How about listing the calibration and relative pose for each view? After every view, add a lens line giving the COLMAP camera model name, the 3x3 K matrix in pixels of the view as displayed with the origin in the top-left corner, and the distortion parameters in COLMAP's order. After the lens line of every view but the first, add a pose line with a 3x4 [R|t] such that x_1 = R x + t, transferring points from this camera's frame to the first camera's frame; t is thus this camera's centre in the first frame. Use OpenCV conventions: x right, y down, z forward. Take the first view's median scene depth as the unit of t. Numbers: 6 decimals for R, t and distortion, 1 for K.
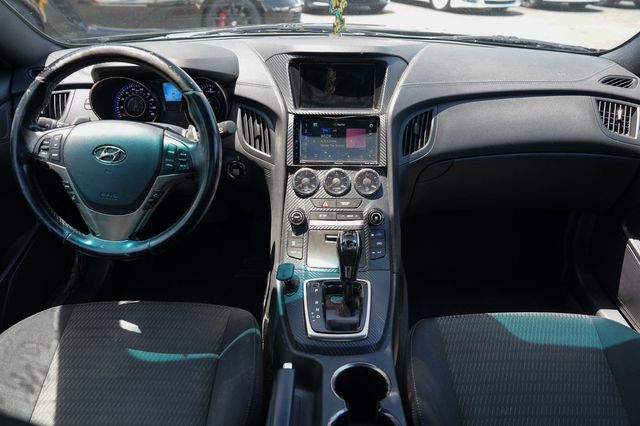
lens RADIAL K [[453.9, 0, 324.7], [0, 453.9, 204.3], [0, 0, 1]] dist [-0.093958, 0.062555]
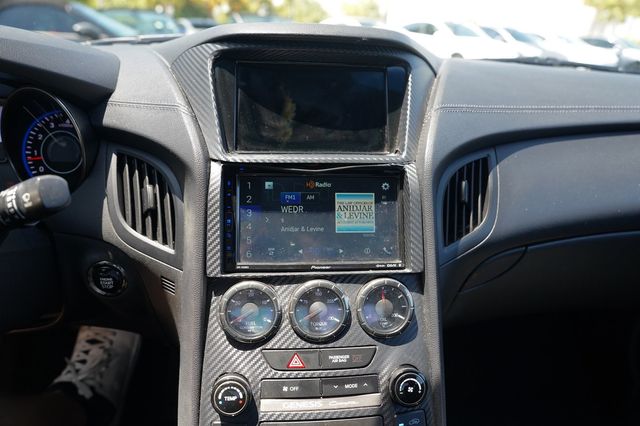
lens RADIAL K [[427.2, 0, 312.5], [0, 427.2, 223.0], [0, 0, 1]] dist [-0.058877, 0.014384]
pose [[0.995933, -0.015802, 0.088703, -0.015947], [0.023687, 0.995789, -0.088556, -0.096189], [-0.086930, 0.090297, 0.992114, 0.557162]]
